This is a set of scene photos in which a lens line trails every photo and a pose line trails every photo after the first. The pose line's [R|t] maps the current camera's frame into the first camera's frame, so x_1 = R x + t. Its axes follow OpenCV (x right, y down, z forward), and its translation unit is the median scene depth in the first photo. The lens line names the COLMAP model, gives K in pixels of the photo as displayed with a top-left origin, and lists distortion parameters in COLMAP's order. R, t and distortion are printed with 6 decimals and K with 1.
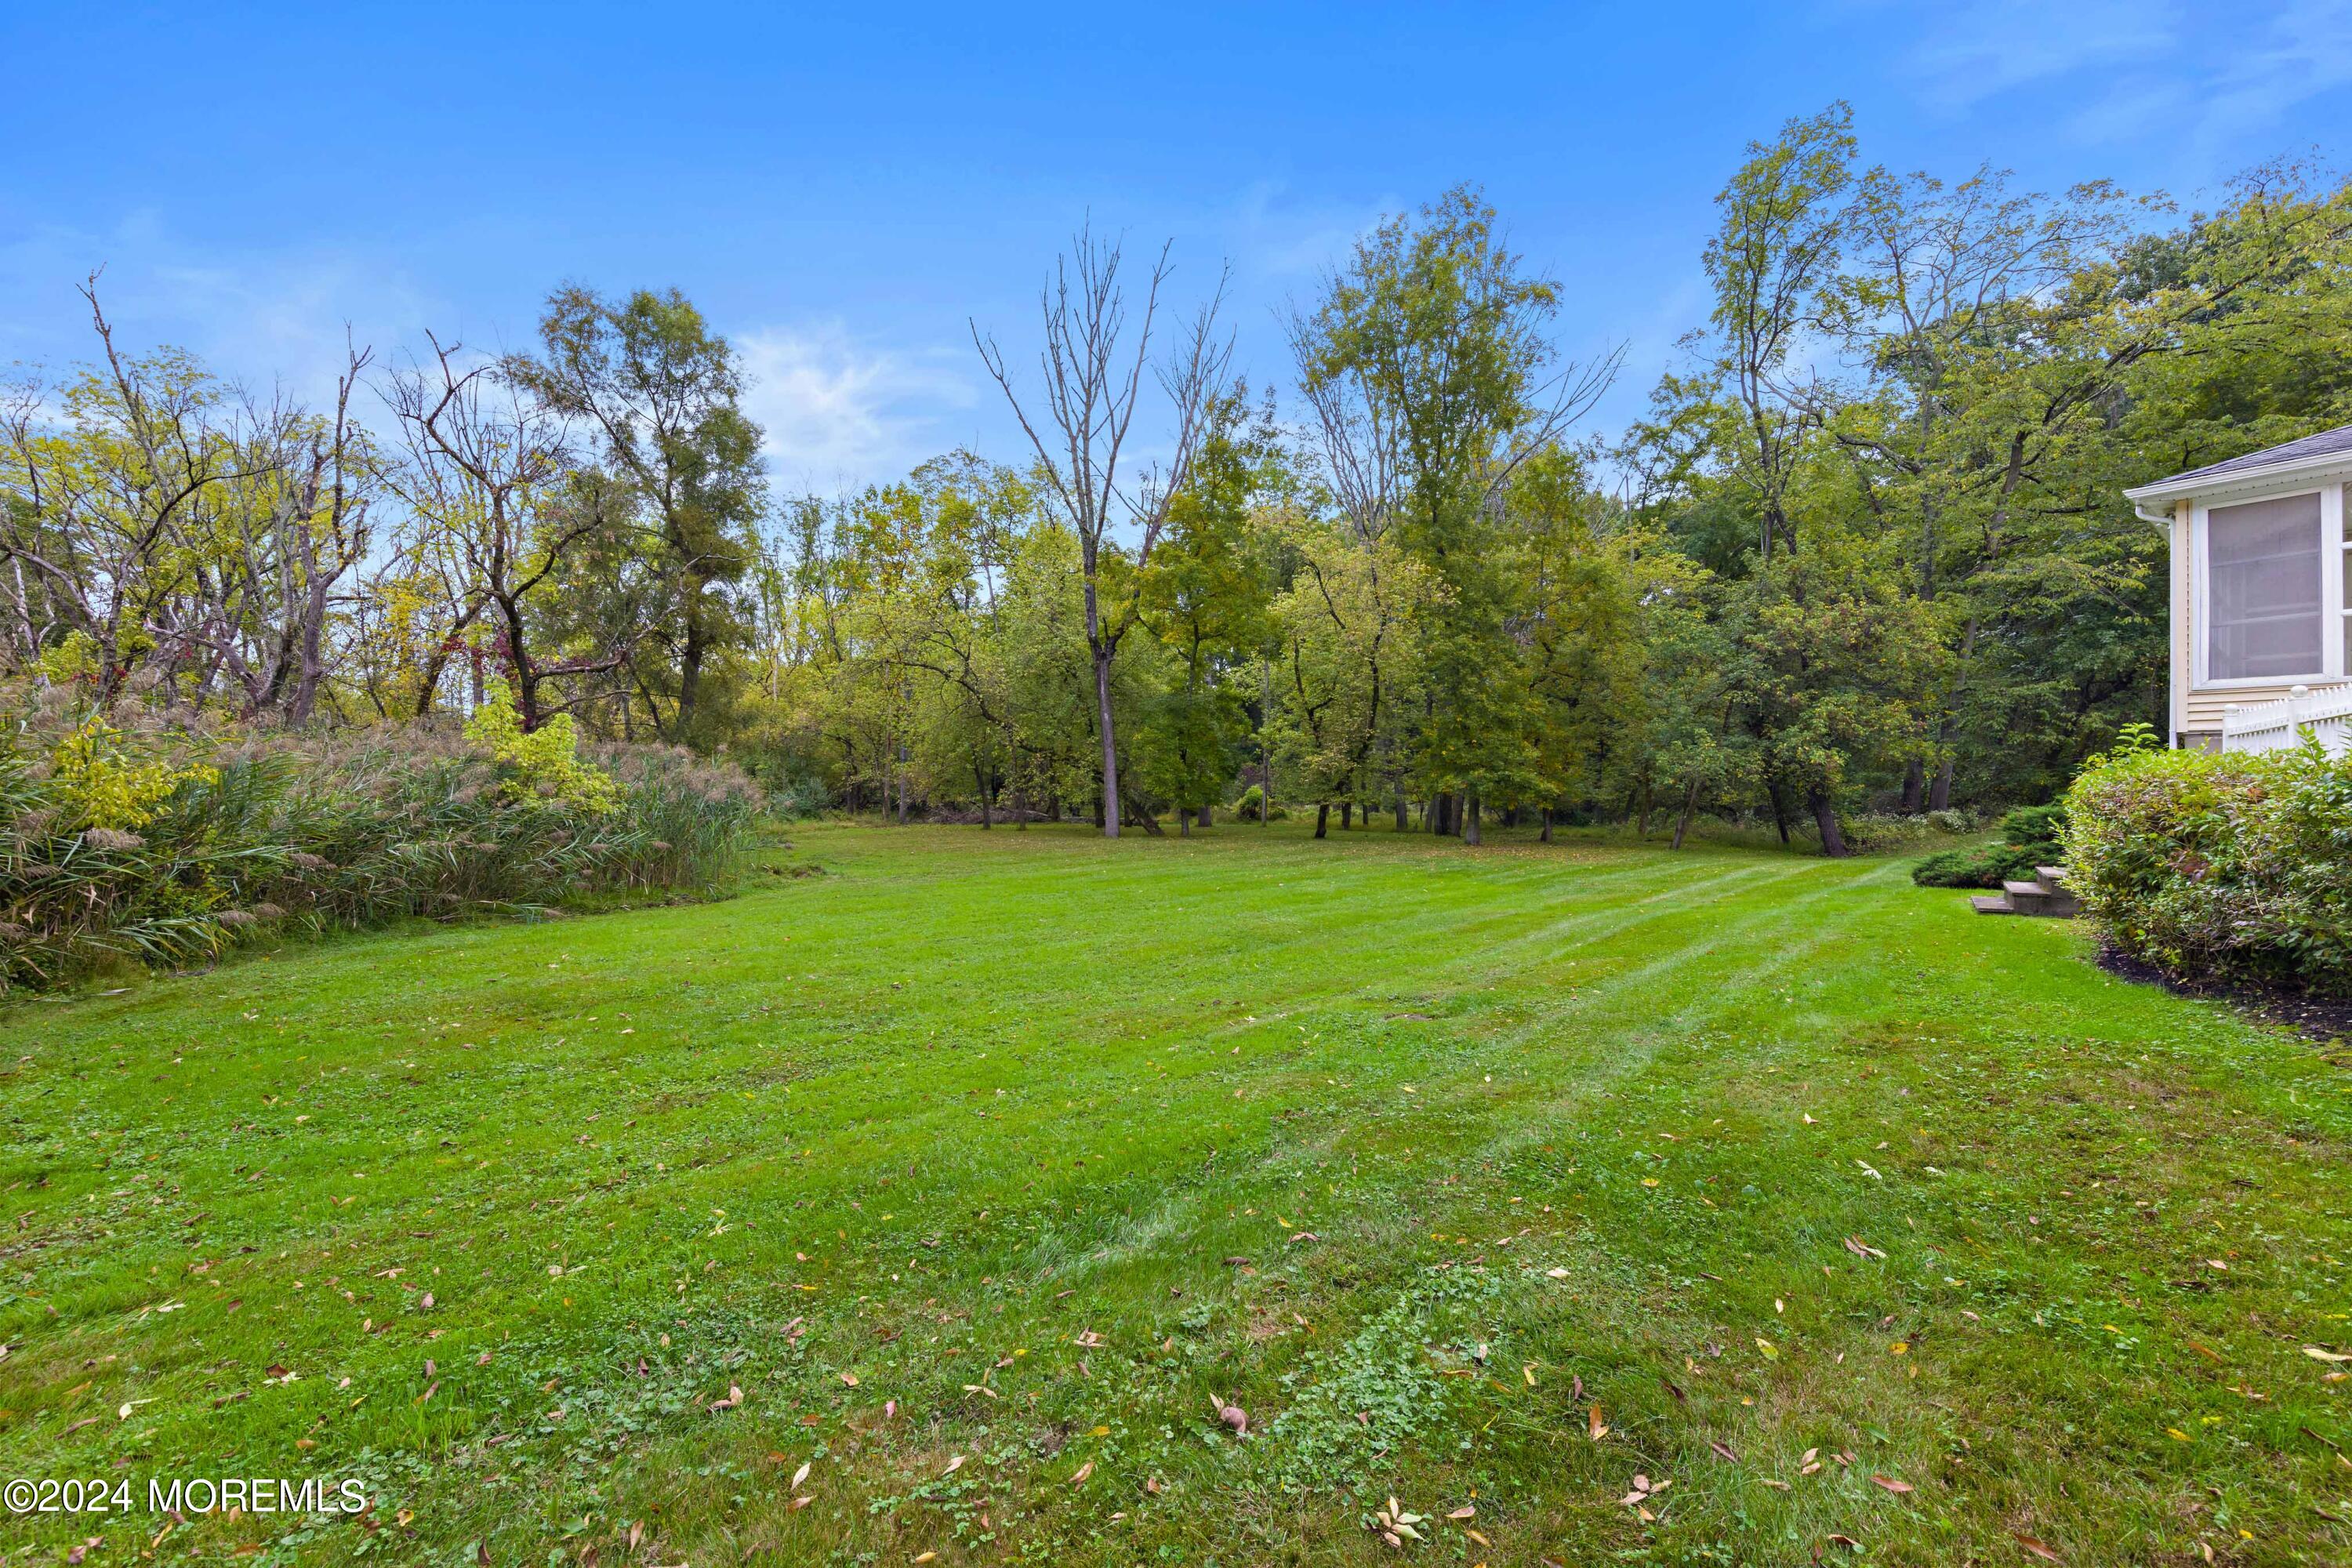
lens RADIAL K [[940.4, 0, 1176.0], [0, 940.4, 784.0], [0, 0, 1]] dist [-0.001318, -0.000329]
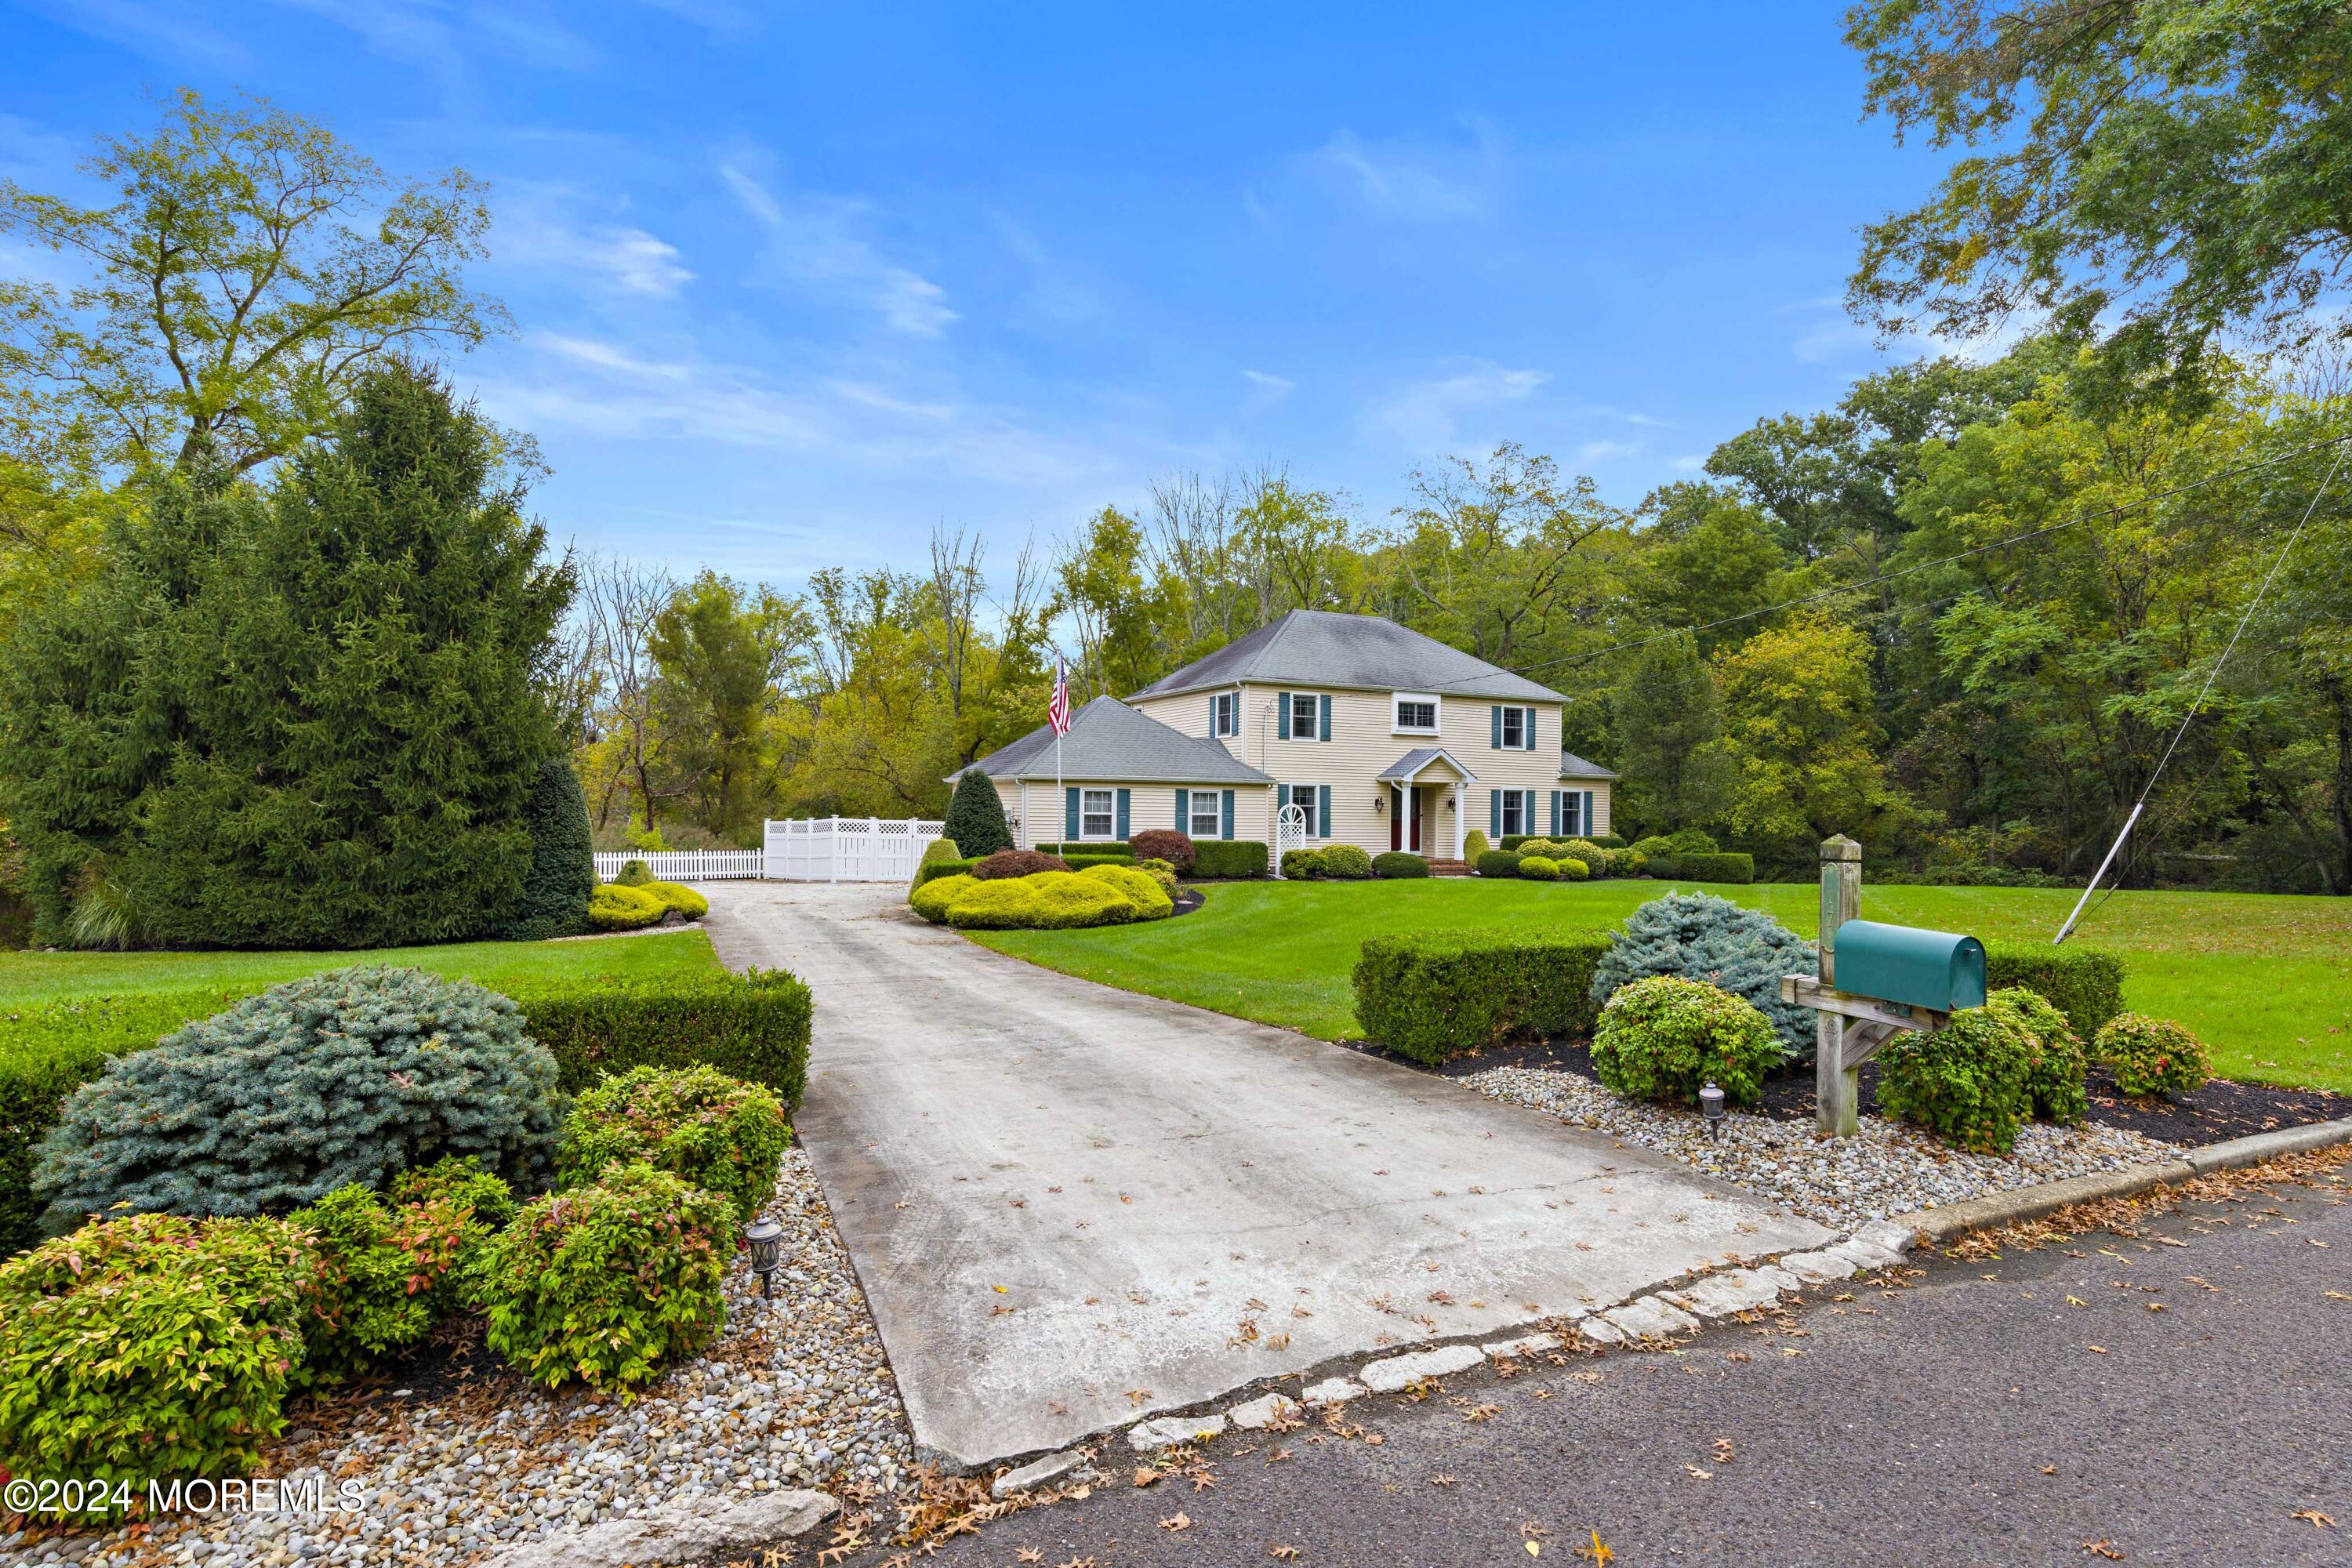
lens RADIAL K [[1188.3, 0, 1176.0], [0, 1188.3, 784.0], [0, 0, 1]] dist [-0.001235, 0.000206]
pose [[0.979579, -0.006532, -0.200956, 0.753014], [0.004390, 0.999929, -0.011101, -0.079700], [0.201014, 0.009993, 0.979537, -1.027159]]
